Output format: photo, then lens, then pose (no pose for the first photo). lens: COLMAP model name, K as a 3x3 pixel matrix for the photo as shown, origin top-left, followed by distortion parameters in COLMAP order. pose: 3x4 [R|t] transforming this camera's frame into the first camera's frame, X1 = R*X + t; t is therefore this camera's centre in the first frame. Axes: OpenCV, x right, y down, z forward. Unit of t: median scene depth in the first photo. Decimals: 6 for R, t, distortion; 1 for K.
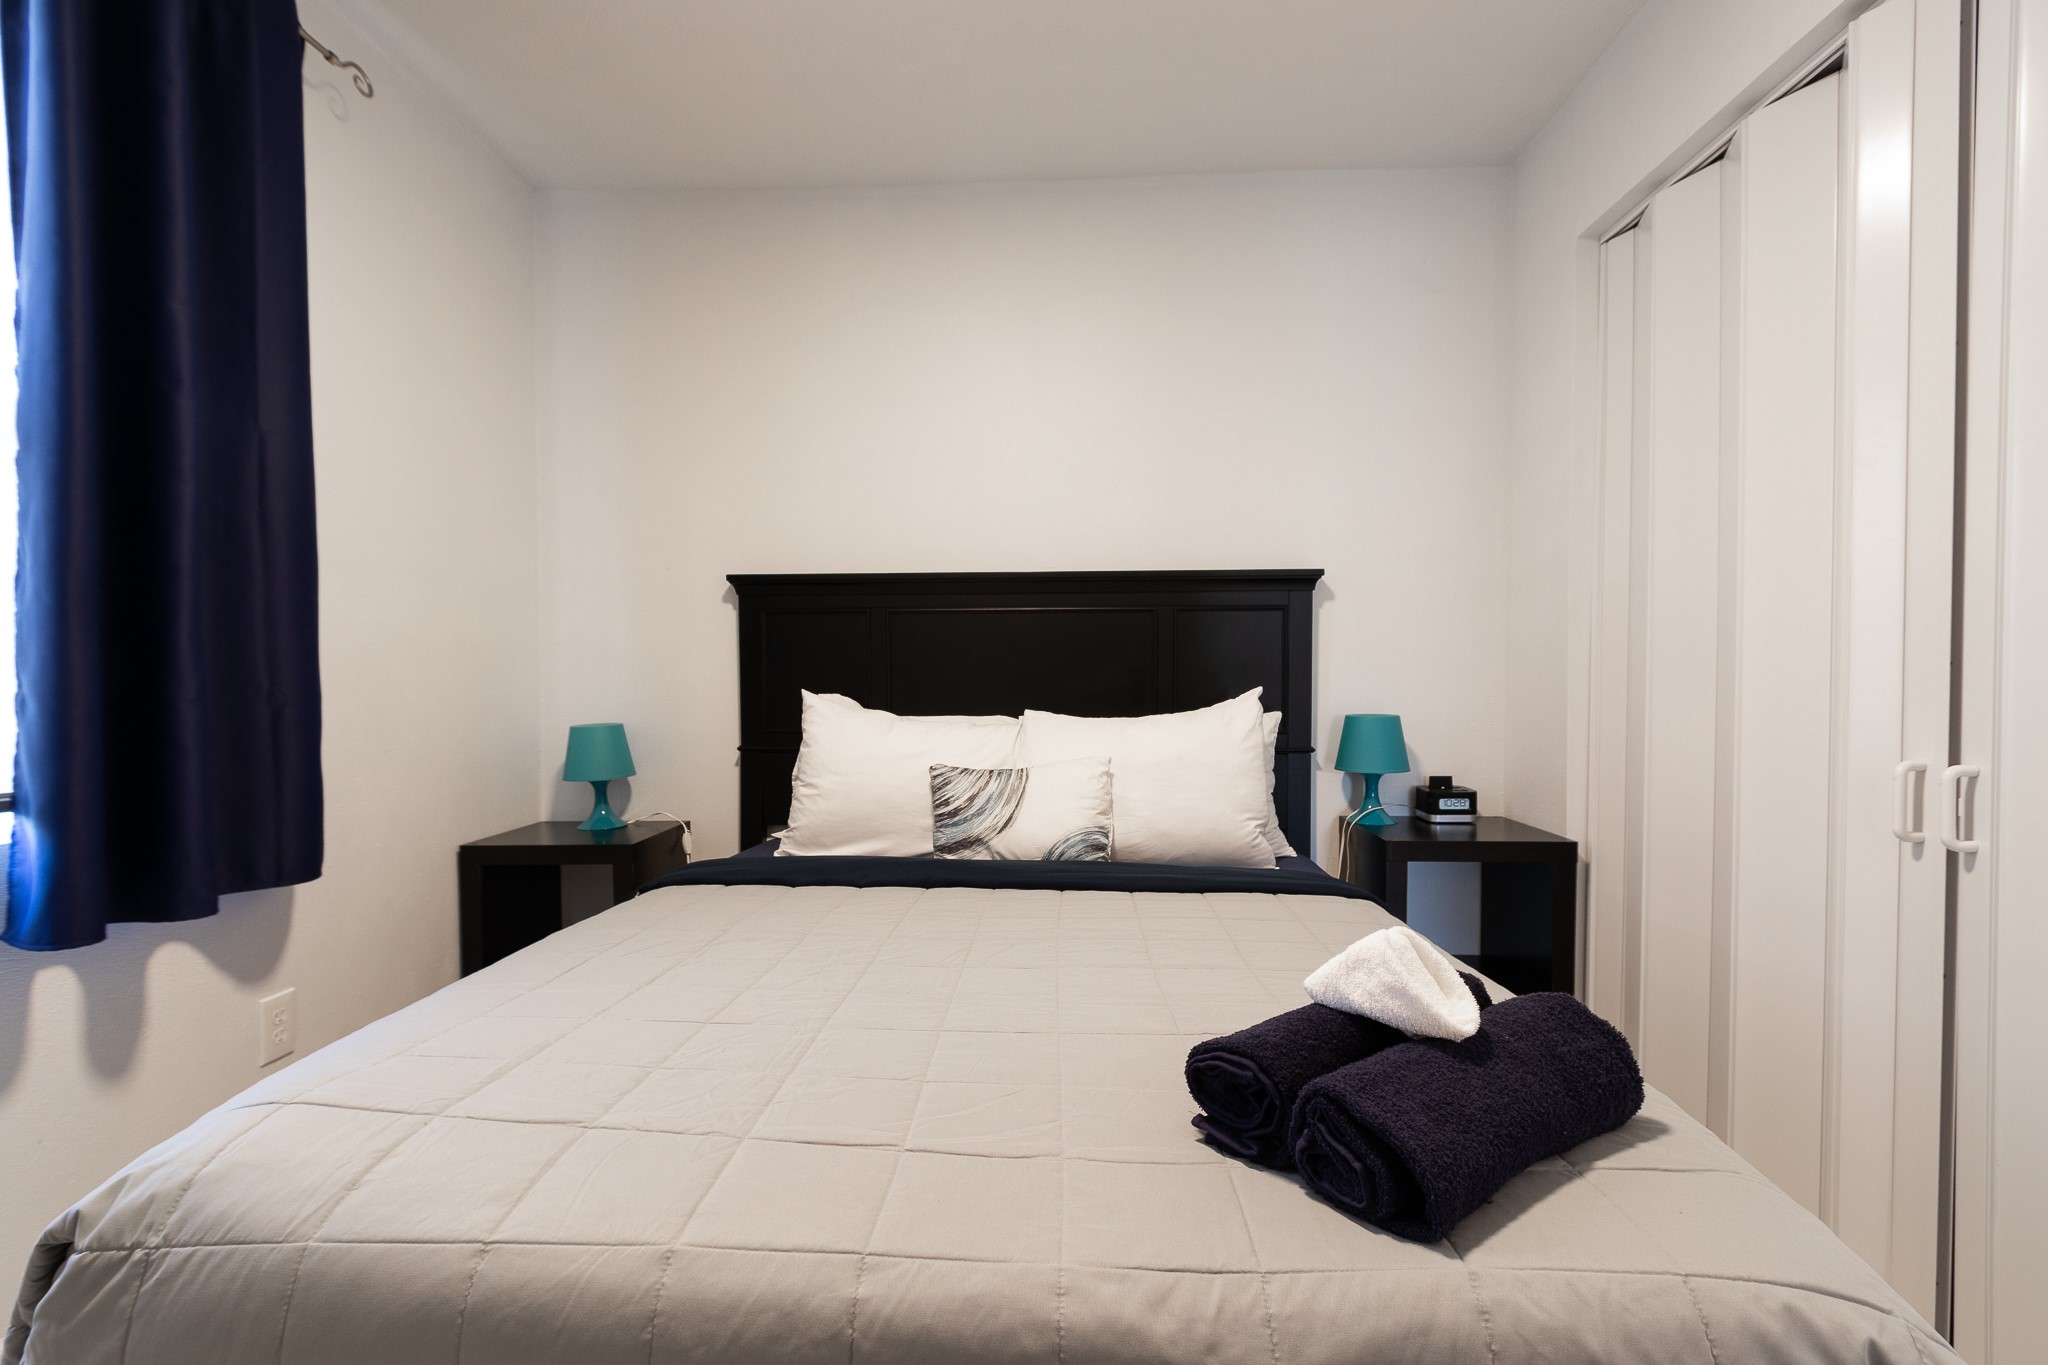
lens RADIAL K [[937.2, 0, 1015.2], [0, 937.2, 702.0], [0, 0, 1]] dist [0.001304, -0.000561]
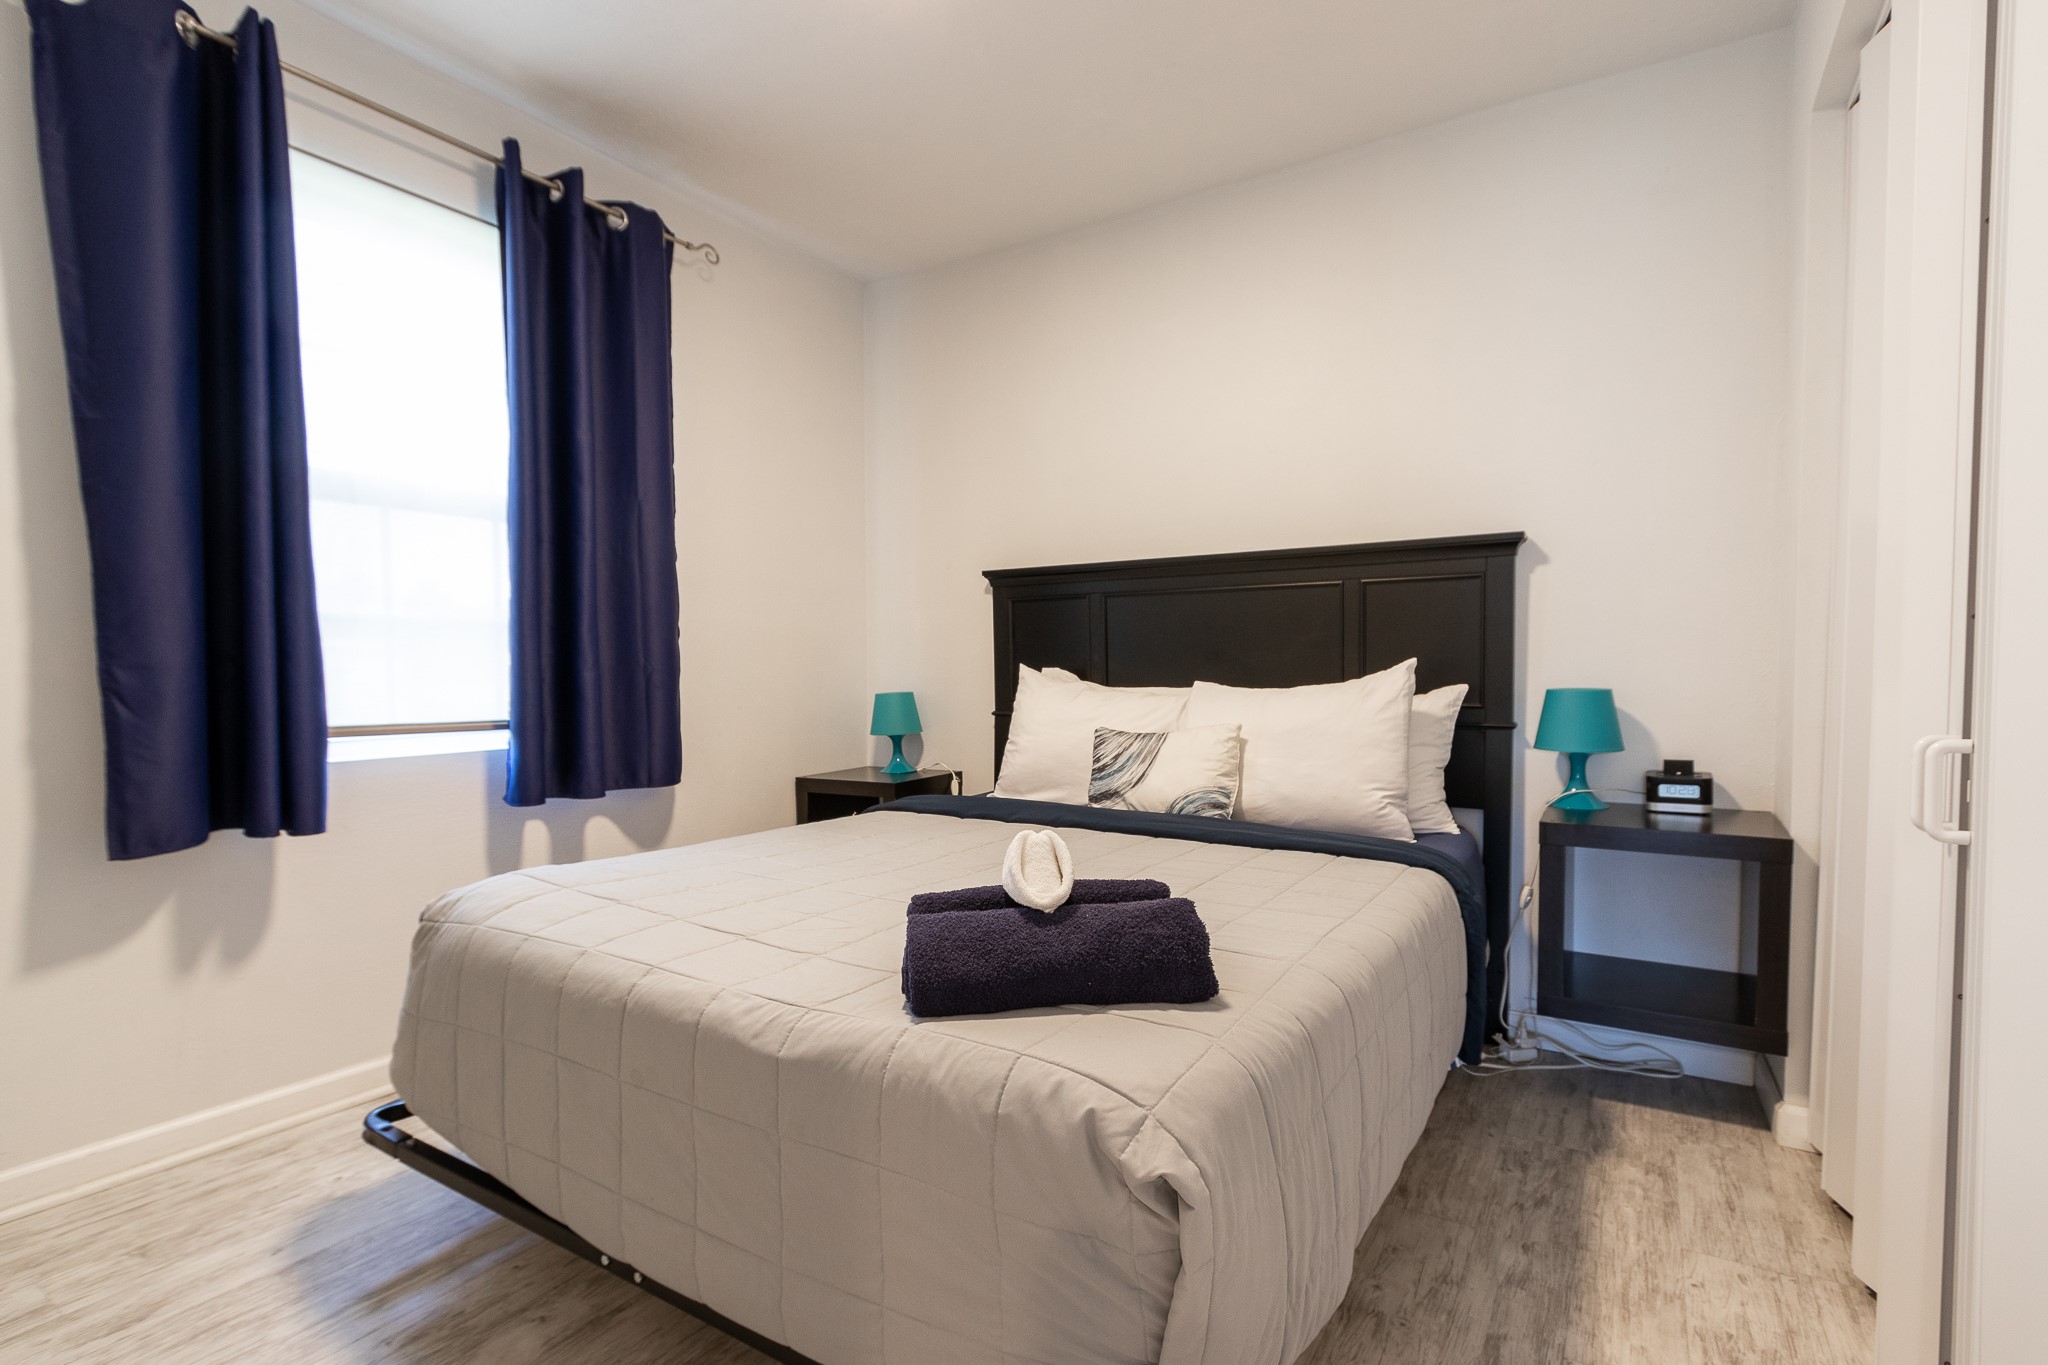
lens RADIAL K [[937.2, 0, 1015.2], [0, 937.2, 702.0], [0, 0, 1]] dist [0.001304, -0.000561]
pose [[0.876905, 0.014222, -0.480453, 0.380054], [-0.004959, 0.999777, 0.020544, 0.011725], [0.480638, -0.015632, 0.876780, -0.069241]]
